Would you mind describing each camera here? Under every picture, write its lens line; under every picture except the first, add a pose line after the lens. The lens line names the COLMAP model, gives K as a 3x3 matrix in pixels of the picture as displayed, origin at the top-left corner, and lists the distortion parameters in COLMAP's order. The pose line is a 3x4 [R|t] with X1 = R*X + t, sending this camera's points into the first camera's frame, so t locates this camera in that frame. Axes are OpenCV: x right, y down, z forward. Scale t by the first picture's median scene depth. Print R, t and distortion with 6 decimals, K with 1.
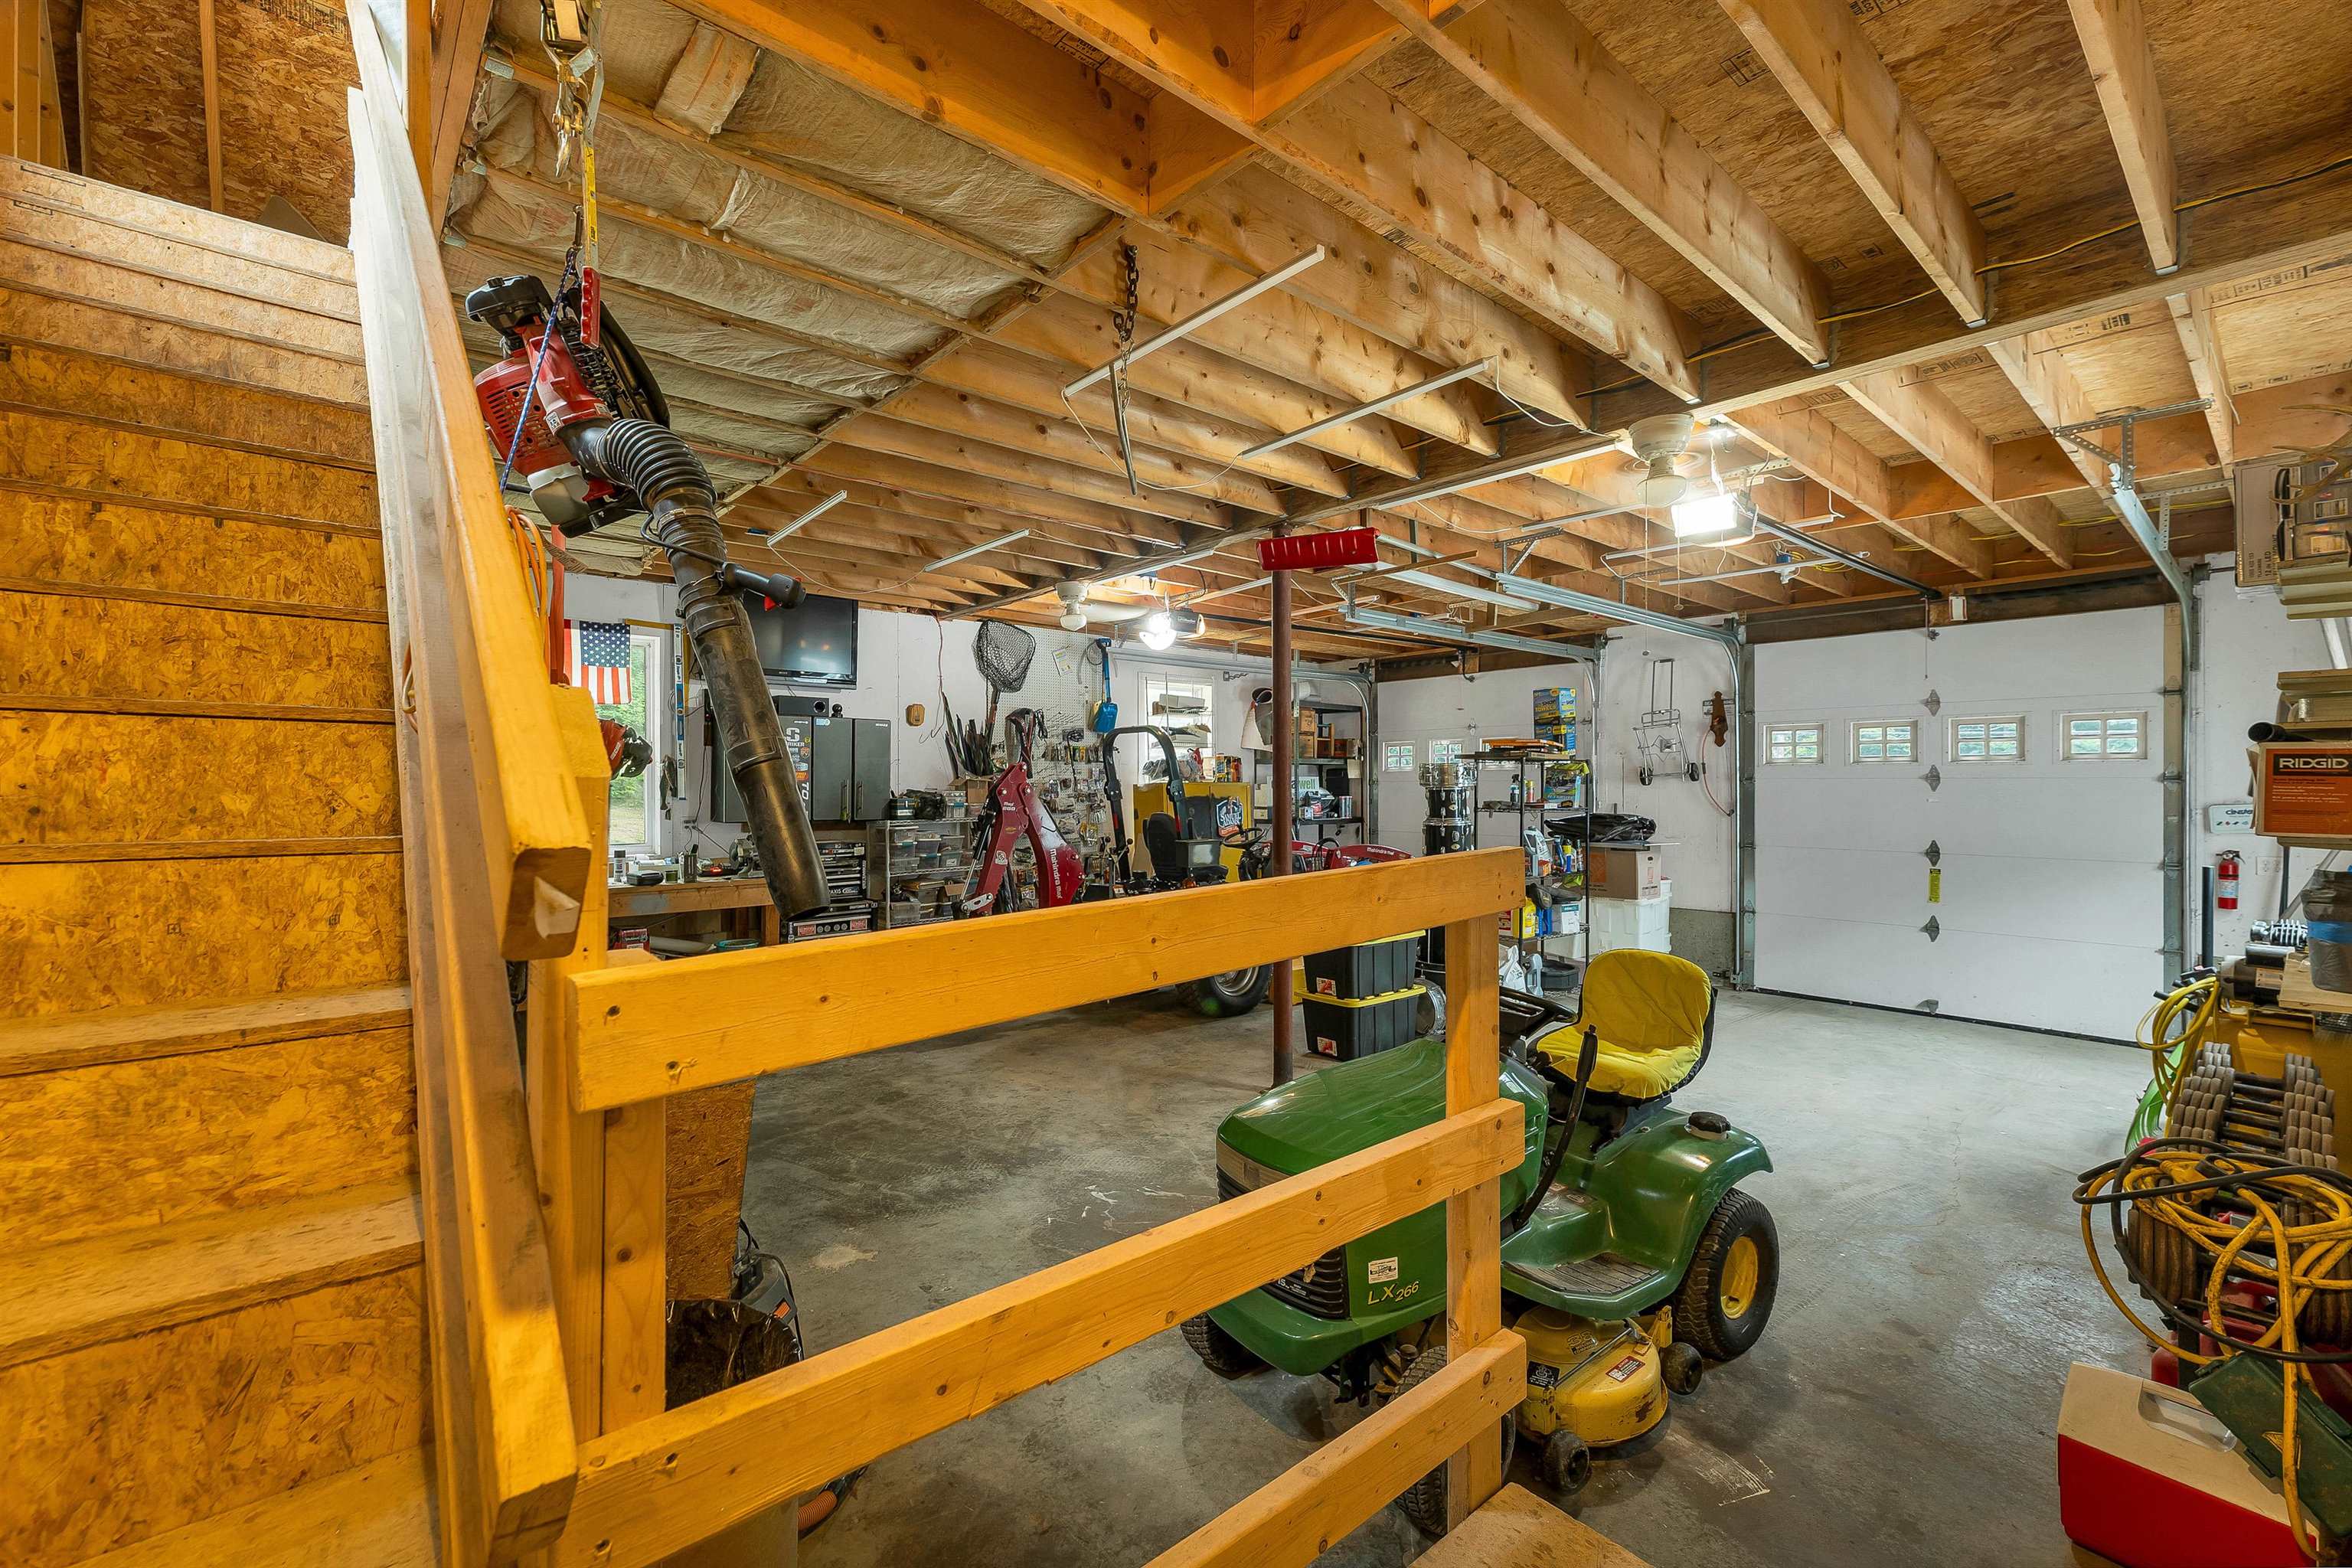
lens RADIAL K [[988.0, 0, 1166.2], [0, 988.0, 787.8], [0, 0, 1]] dist [-0.001405, 0.000403]
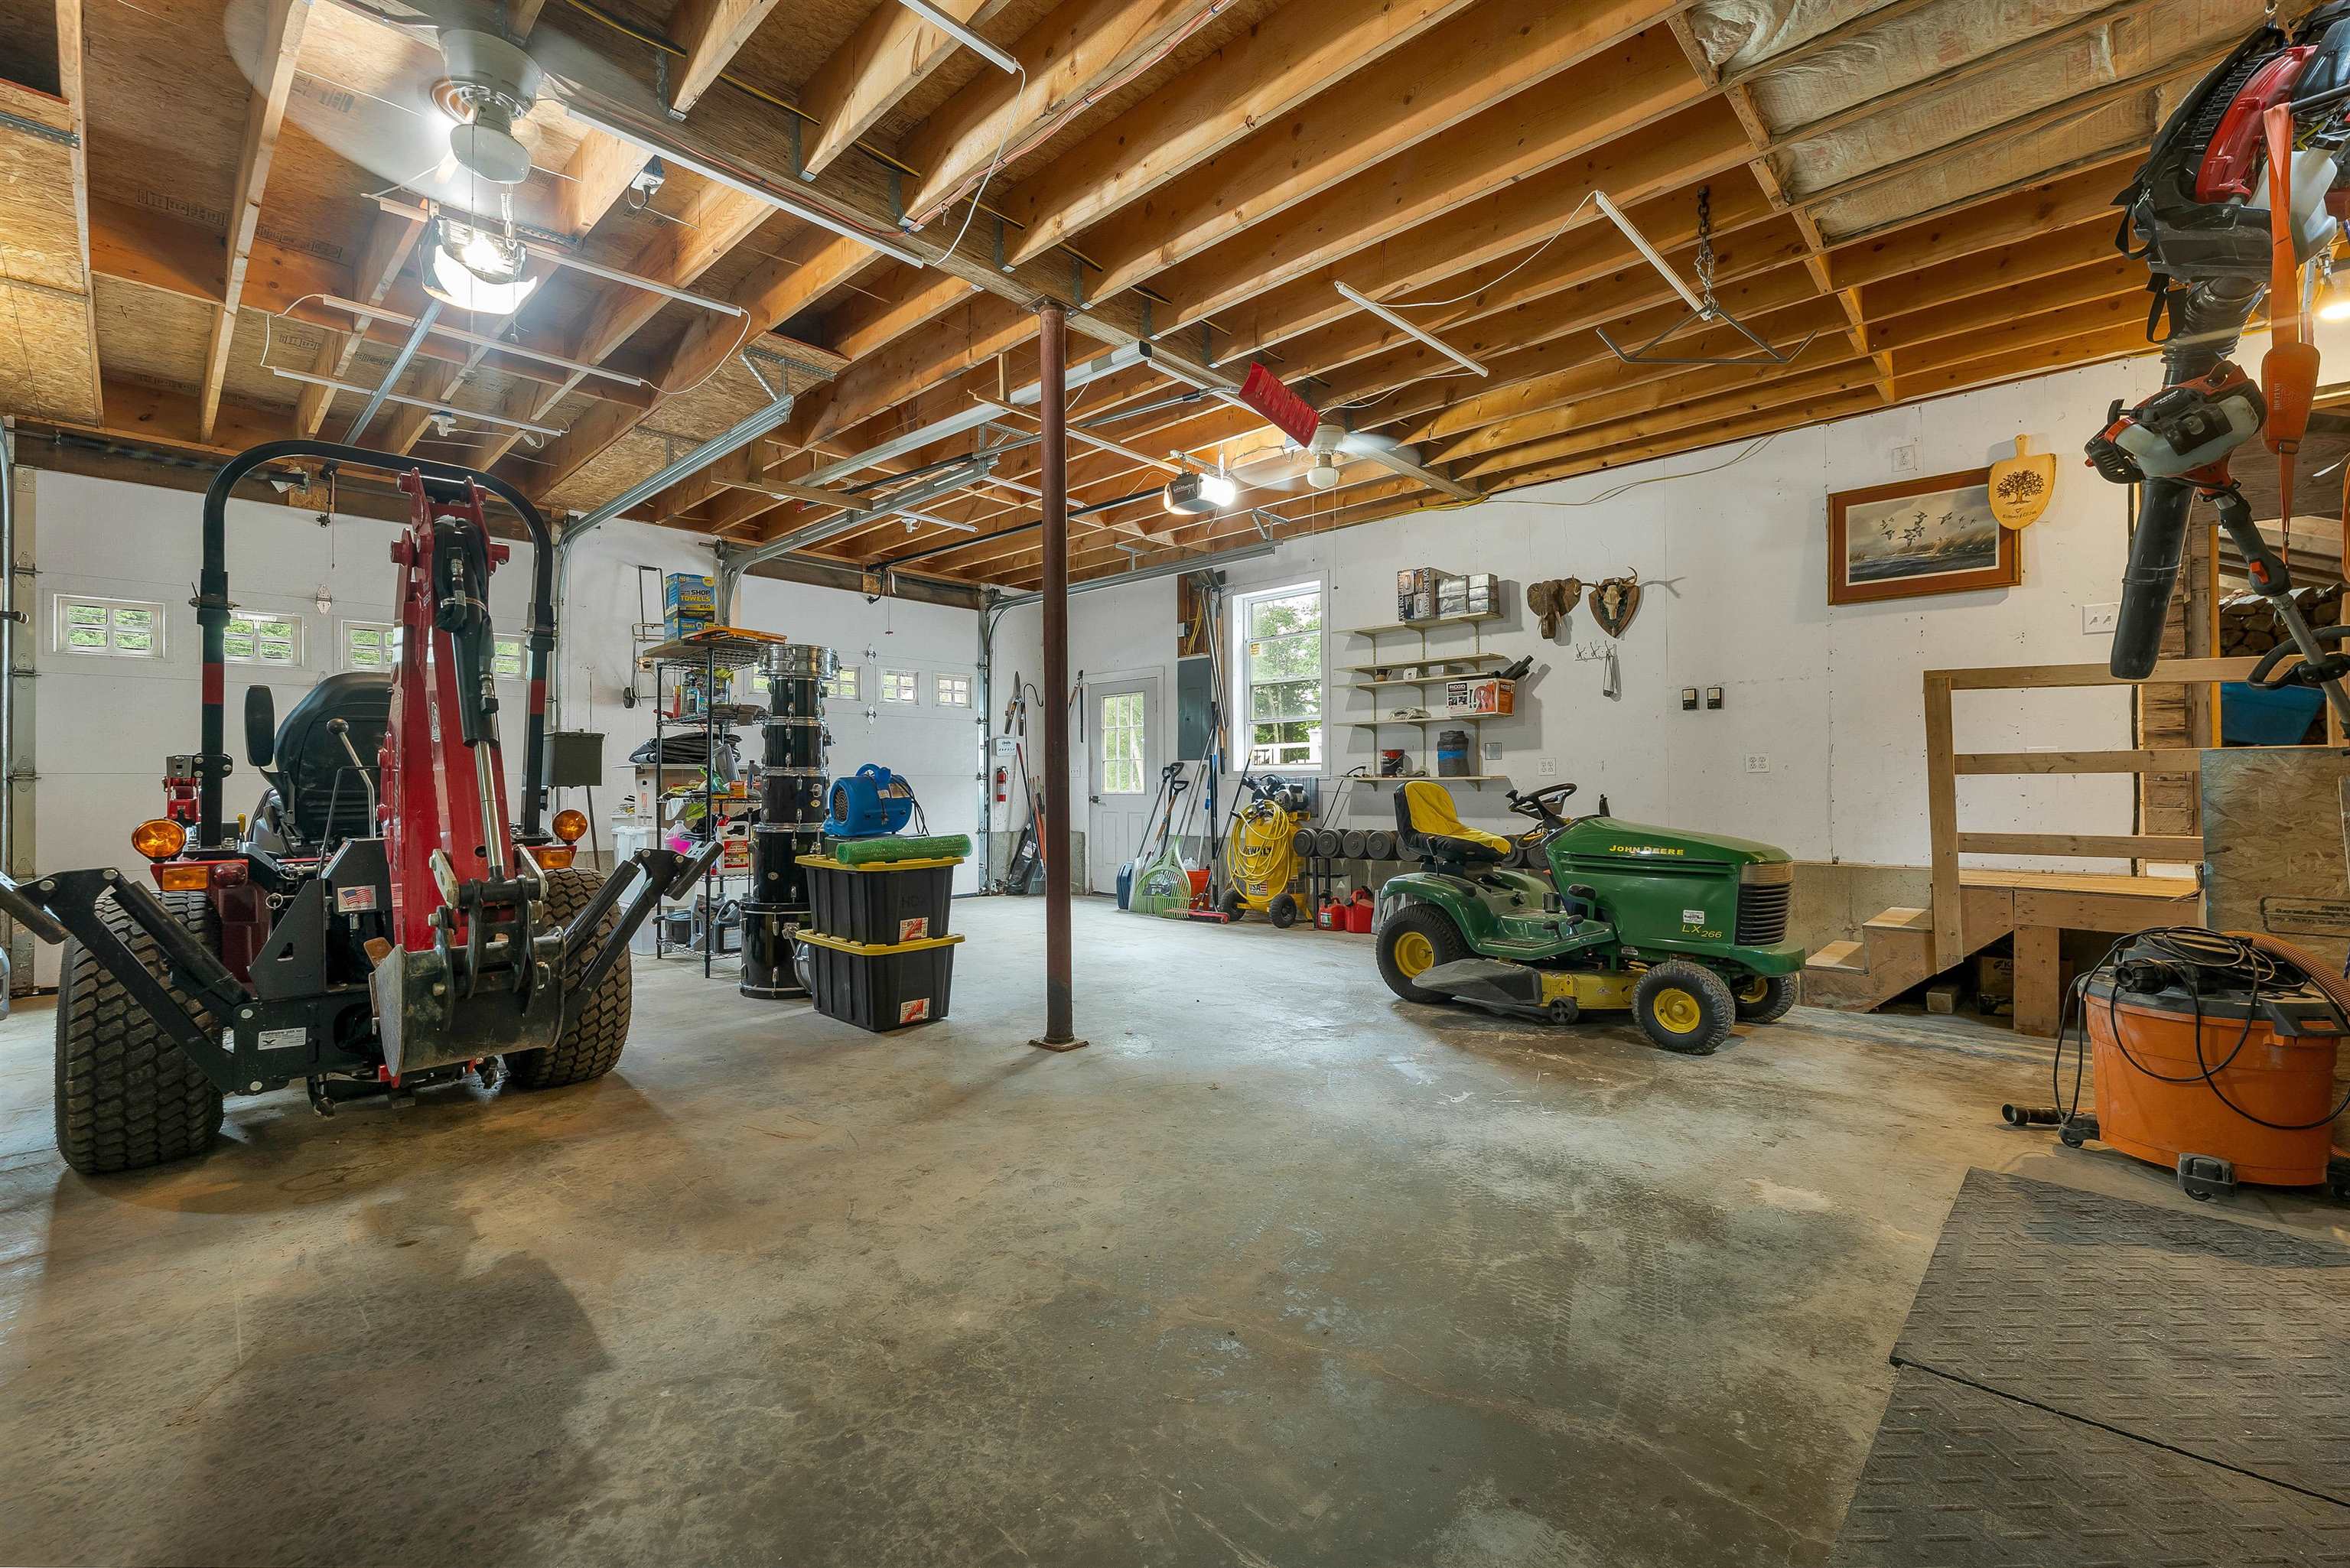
lens RADIAL K [[987.1, 0, 1162.5], [0, 987.1, 779.7], [0, 0, 1]] dist [-0.001405, 0.000403]
pose [[-0.104606, 0.005058, 0.994501, -0.631973], [0.004518, 0.999979, -0.004611, 0.101059], [-0.994503, 0.004011, -0.104627, 0.957885]]
